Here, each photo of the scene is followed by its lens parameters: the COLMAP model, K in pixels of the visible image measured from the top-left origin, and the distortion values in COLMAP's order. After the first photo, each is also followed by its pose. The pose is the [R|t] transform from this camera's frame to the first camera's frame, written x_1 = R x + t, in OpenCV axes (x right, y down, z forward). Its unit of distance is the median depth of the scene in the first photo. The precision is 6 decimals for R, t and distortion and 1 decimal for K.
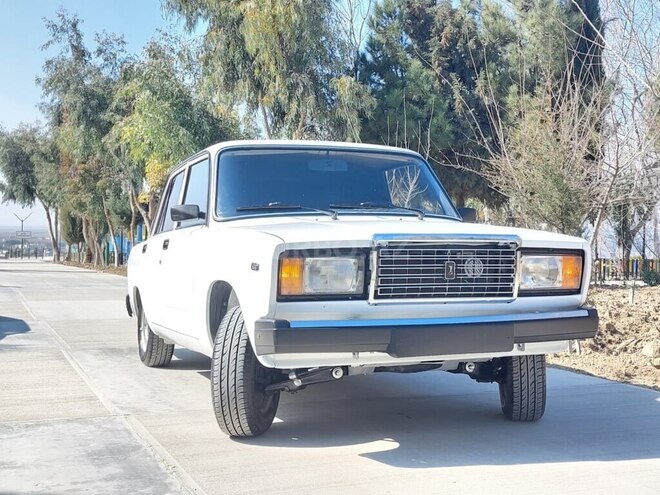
lens RADIAL K [[950.9, 0, 333.1], [0, 950.9, 243.6], [0, 0, 1]] dist [0.074322, 0.000000]
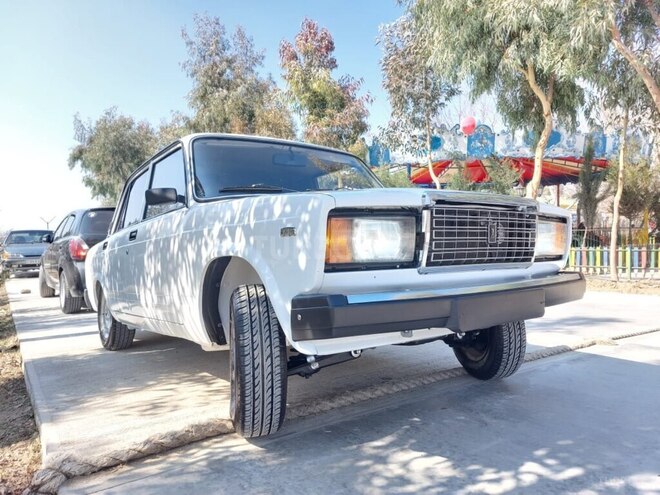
lens RADIAL K [[512.1, 0, 339.7], [0, 512.1, 246.6], [0, 0, 1]] dist [0.047366, -0.039698]
pose [[0.963370, -0.024425, 0.267060, -0.143444], [0.031340, 0.999274, -0.021661, 0.043726], [-0.266337, 0.029238, 0.963437, 0.518521]]
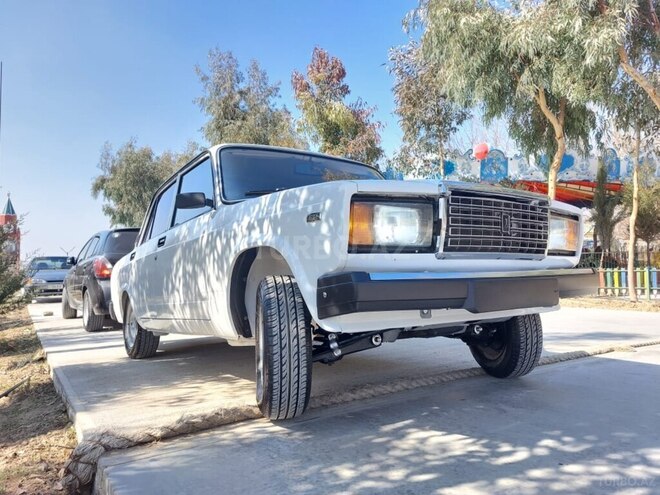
lens RADIAL K [[512.1, 0, 338.8], [0, 512.1, 243.6], [0, 0, 1]] dist [0.047366, -0.039698]
pose [[0.970610, -0.013466, 0.240279, -0.158483], [0.035057, 0.995694, -0.085812, 0.081977], [-0.238089, 0.091713, 0.966903, 0.495424]]
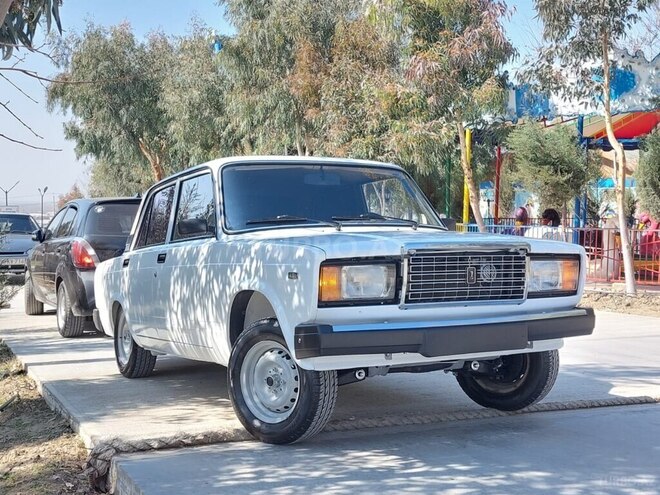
lens RADIAL K [[950.9, 0, 330.8], [0, 950.9, 246.1], [0, 0, 1]] dist [0.074322, 0.000000]
pose [[0.995480, -0.005796, 0.094797, -0.126845], [0.007337, 0.999846, -0.015920, 0.010174], [-0.094690, 0.016544, 0.995369, -0.051204]]
